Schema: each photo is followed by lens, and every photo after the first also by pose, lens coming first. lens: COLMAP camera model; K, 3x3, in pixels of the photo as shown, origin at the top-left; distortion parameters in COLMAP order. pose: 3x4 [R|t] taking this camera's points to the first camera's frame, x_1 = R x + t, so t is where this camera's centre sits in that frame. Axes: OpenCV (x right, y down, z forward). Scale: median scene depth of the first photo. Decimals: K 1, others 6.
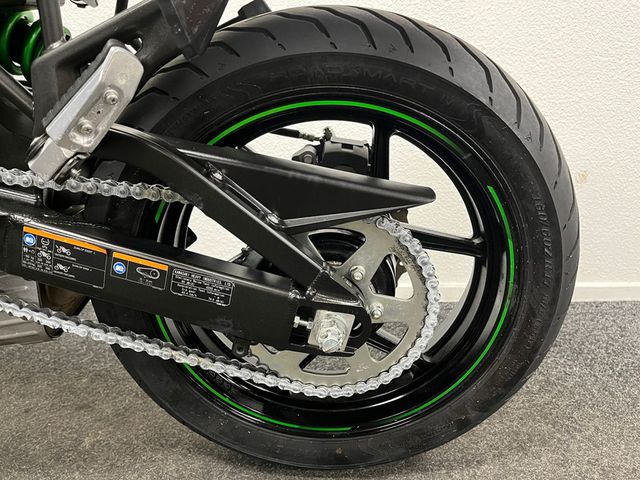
lens RADIAL K [[486.3, 0, 322.6], [0, 486.3, 241.8], [0, 0, 1]] dist [0.076141, -0.103085]
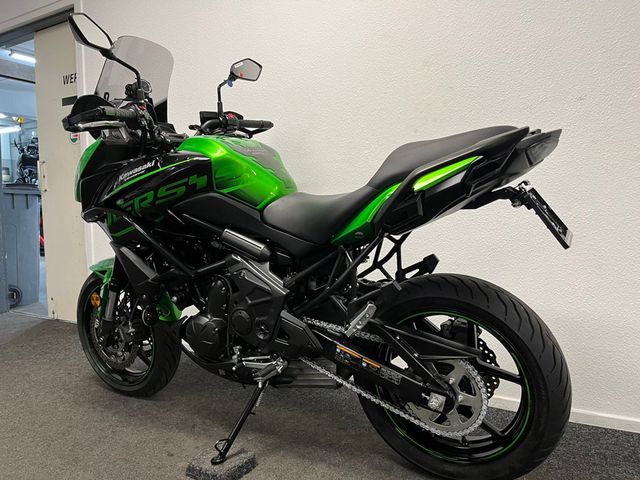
lens RADIAL K [[484.7, 0, 318.6], [0, 484.7, 240.8], [0, 0, 1]] dist [0.076226, -0.097720]
pose [[0.873108, 0.026698, -0.486796, 0.691545], [-0.127977, 0.976035, -0.176007, -0.111117], [0.470431, 0.215972, 0.855600, -1.650556]]
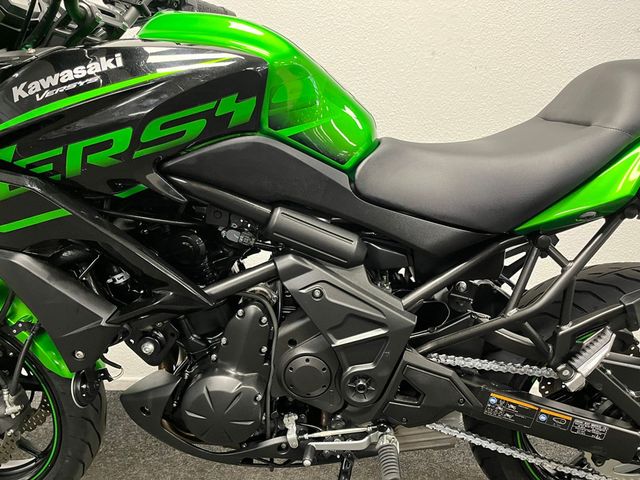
lens RADIAL K [[486.3, 0, 322.6], [0, 486.3, 241.8], [0, 0, 1]] dist [0.076141, -0.103085]
pose [[0.999359, 0.007653, -0.034976, -1.109701], [-0.010996, 0.995282, -0.096400, -0.389510], [0.034073, 0.096723, 0.994728, -0.869277]]
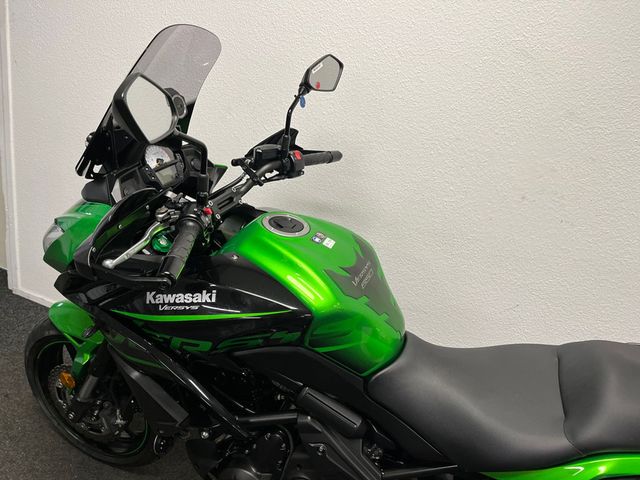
lens RADIAL K [[486.3, 0, 322.6], [0, 486.3, 241.8], [0, 0, 1]] dist [0.076141, -0.103085]
pose [[0.927367, 0.286652, -0.240461, -0.913188], [-0.269065, 0.957516, 0.103764, -1.496683], [0.259990, -0.031527, 0.965097, -1.345733]]
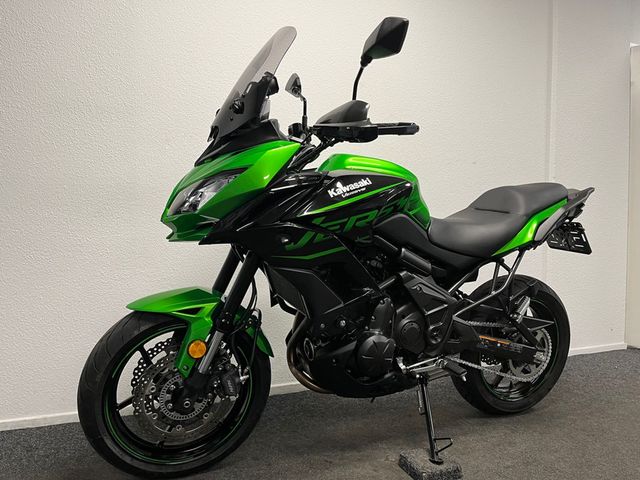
lens RADIAL K [[486.3, 0, 322.6], [0, 486.3, 241.8], [0, 0, 1]] dist [0.076141, -0.103085]
pose [[0.911871, 0.000284, 0.410477, -3.146197], [0.100294, 0.969536, -0.223473, -0.009146], [-0.398036, 0.244947, 0.884064, -2.015991]]
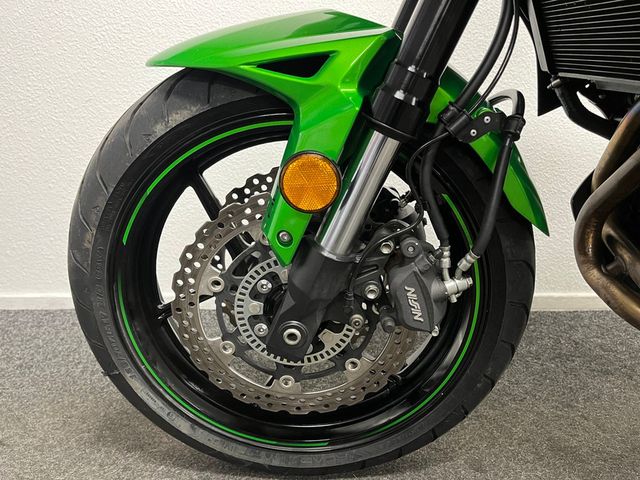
lens RADIAL K [[486.3, 0, 322.6], [0, 486.3, 241.8], [0, 0, 1]] dist [0.076141, -0.103085]
pose [[0.999718, 0.000335, -0.023737, -2.605656], [-0.000936, 0.999679, -0.025320, 0.017496], [0.023721, 0.025335, 0.999398, 0.019229]]
